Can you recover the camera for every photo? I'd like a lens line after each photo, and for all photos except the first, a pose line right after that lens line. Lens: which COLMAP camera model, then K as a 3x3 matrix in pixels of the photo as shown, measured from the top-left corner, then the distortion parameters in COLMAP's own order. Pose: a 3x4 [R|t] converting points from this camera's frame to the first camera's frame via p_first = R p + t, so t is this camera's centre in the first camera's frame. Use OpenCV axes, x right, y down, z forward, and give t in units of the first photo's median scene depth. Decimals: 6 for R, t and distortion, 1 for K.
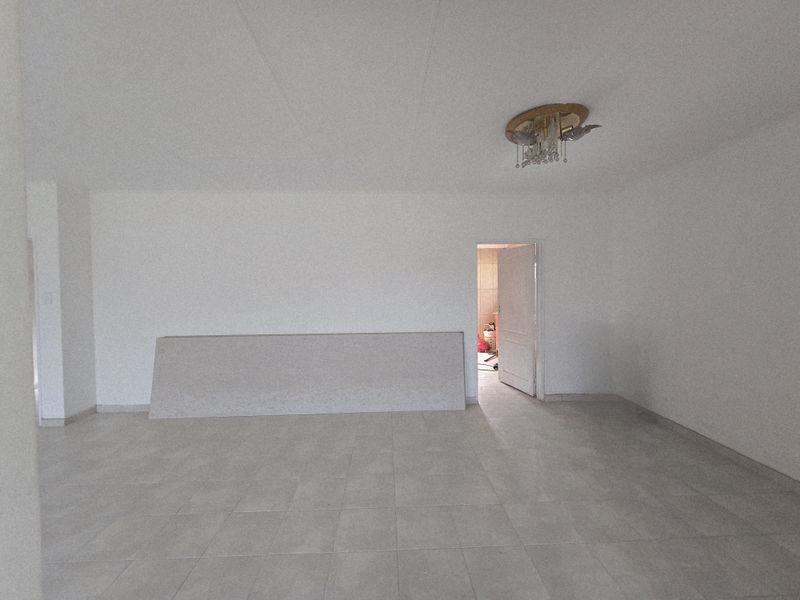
lens RADIAL K [[316.0, 0, 404.5], [0, 316.0, 297.1], [0, 0, 1]] dist [0.014852, -0.000078]
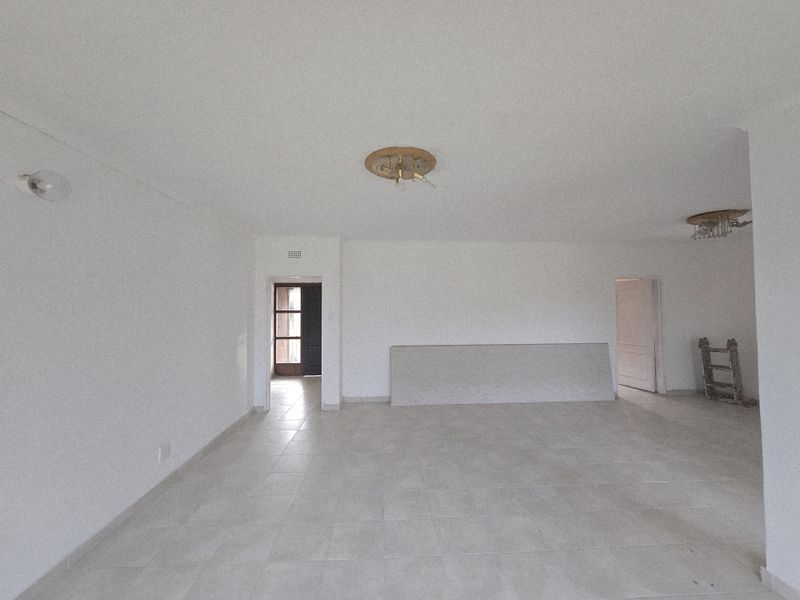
lens RADIAL K [[316.0, 0, 404.5], [0, 316.0, 297.1], [0, 0, 1]] dist [0.014852, -0.000078]
pose [[0.999905, 0.000394, 0.013748, -0.739519], [0.000389, 0.998381, -0.056886, -0.012420], [-0.013748, 0.056886, 0.998286, -0.388482]]
